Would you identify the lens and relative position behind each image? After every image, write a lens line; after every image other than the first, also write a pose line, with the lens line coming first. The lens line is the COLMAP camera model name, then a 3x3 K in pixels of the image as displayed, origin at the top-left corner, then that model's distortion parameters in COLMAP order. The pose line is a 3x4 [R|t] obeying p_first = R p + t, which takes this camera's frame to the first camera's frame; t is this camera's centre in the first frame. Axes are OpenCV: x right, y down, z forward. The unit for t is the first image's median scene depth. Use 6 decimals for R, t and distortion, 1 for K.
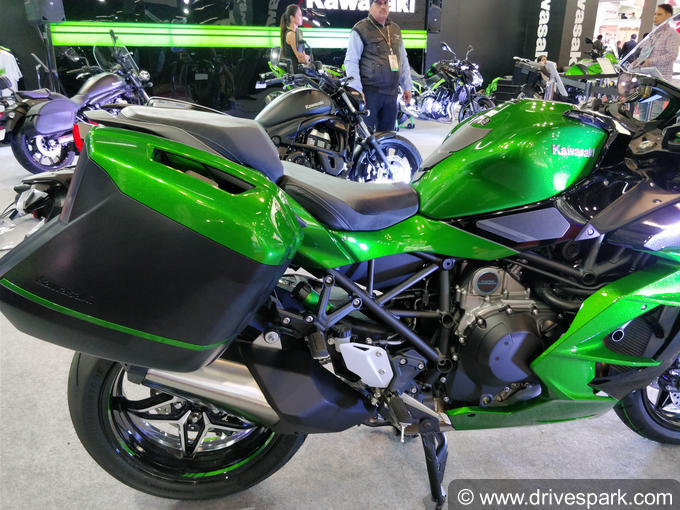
lens RADIAL K [[555.1, 0, 345.9], [0, 555.1, 253.0], [0, 0, 1]] dist [0.024554, -0.039672]
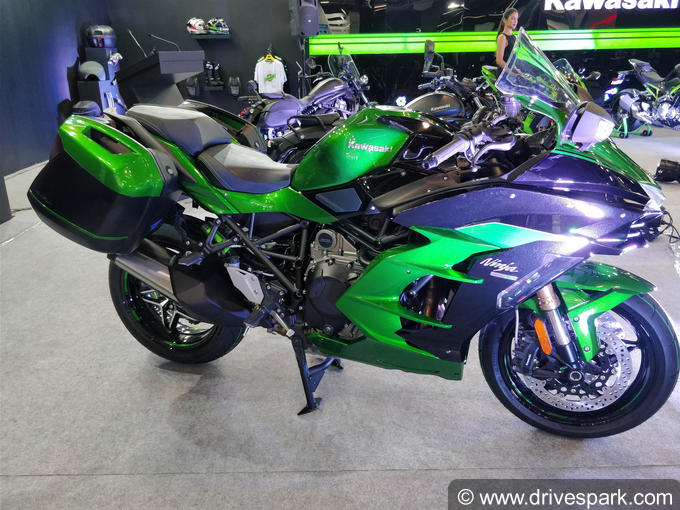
lens RADIAL K [[555.1, 0, 345.9], [0, 555.1, 253.0], [0, 0, 1]] dist [0.024554, -0.039672]
pose [[0.879257, 0.140000, -0.455310, 0.282338], [-0.140766, 0.989512, 0.032423, 0.009915], [0.455074, 0.035584, 0.889742, -0.057813]]
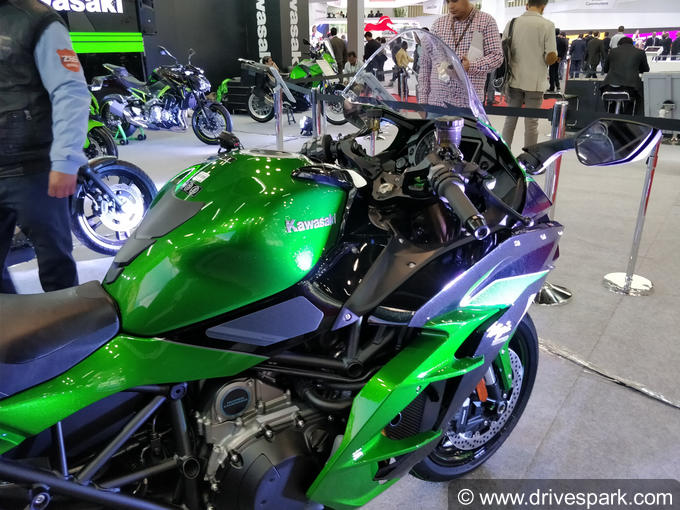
lens RADIAL K [[555.1, 0, 345.9], [0, 555.1, 253.0], [0, 0, 1]] dist [0.024554, -0.039672]
pose [[0.898830, -0.166280, 0.405532, 0.035576], [0.165014, 0.985545, 0.038361, -0.045630], [-0.406049, 0.032439, 0.913275, 0.074258]]
